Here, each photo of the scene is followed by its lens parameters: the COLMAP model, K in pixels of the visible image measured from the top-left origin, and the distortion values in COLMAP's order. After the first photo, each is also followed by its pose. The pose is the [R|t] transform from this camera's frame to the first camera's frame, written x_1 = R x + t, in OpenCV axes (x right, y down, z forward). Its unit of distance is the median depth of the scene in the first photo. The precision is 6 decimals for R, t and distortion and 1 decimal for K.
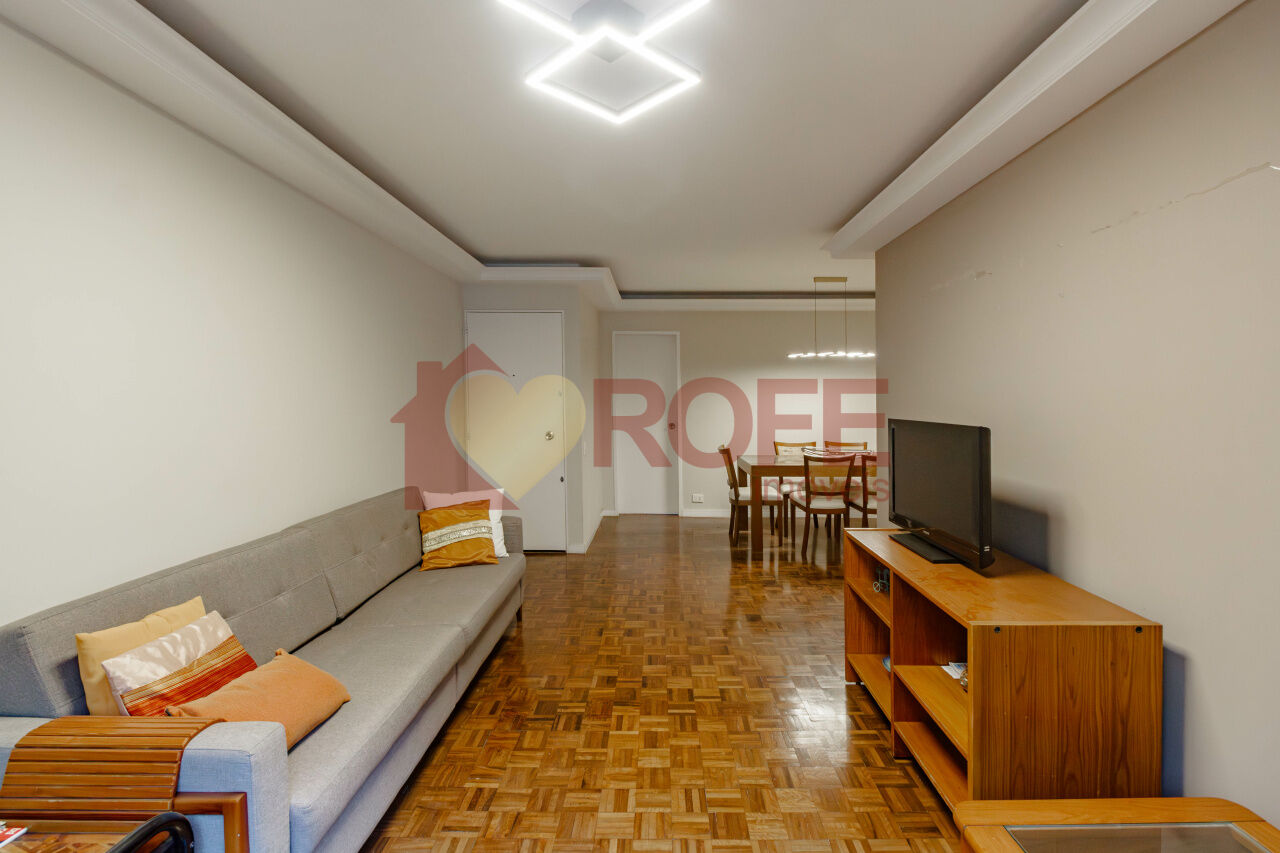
lens RADIAL K [[594.9, 0, 643.9], [0, 594.9, 429.6], [0, 0, 1]] dist [-0.000171, -0.000017]
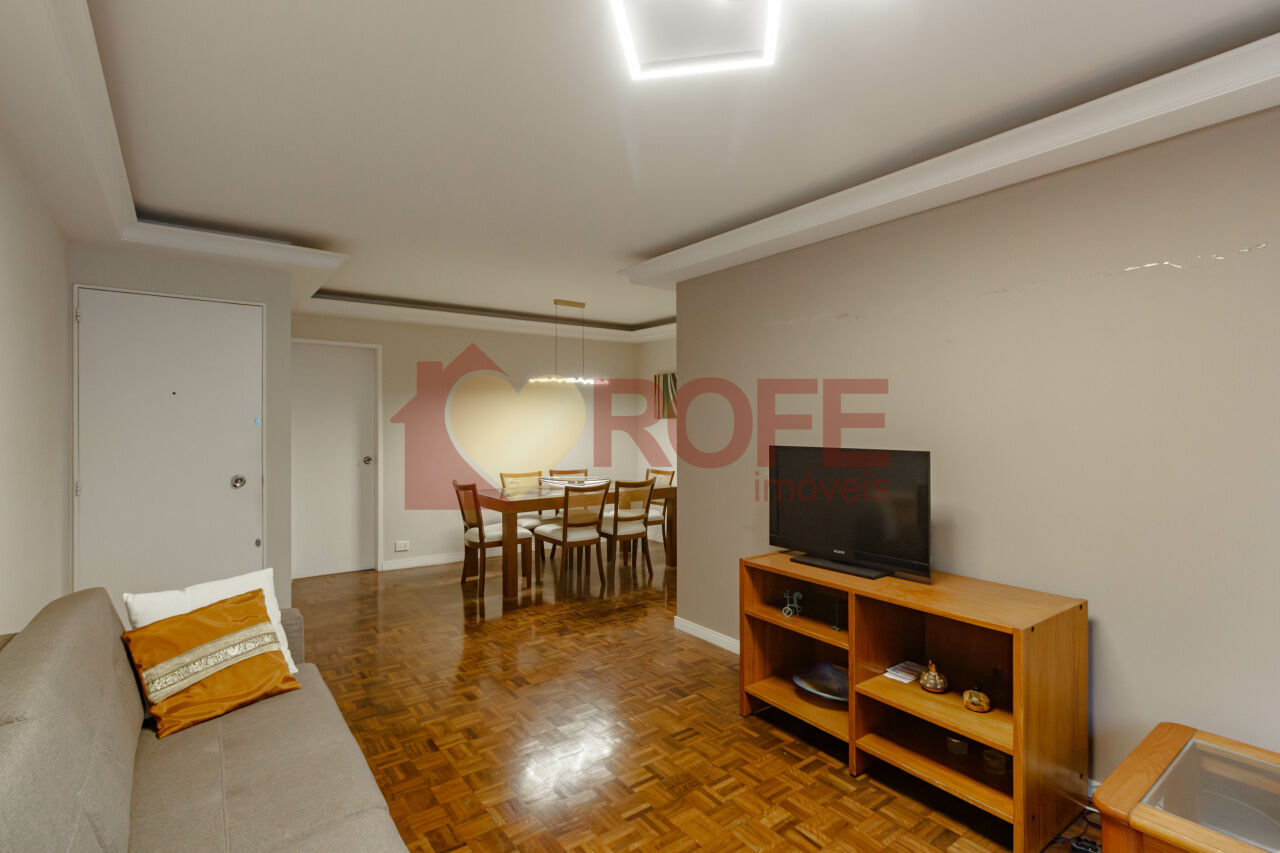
lens RADIAL K [[610.1, 0, 638.3], [0, 610.1, 431.8], [0, 0, 1]] dist [0.002347, 0.001418]
pose [[0.798533, -0.010825, 0.601853, -0.216306], [0.035444, 0.998949, -0.029059, -0.010533], [-0.600906, 0.044537, 0.798078, 0.153331]]
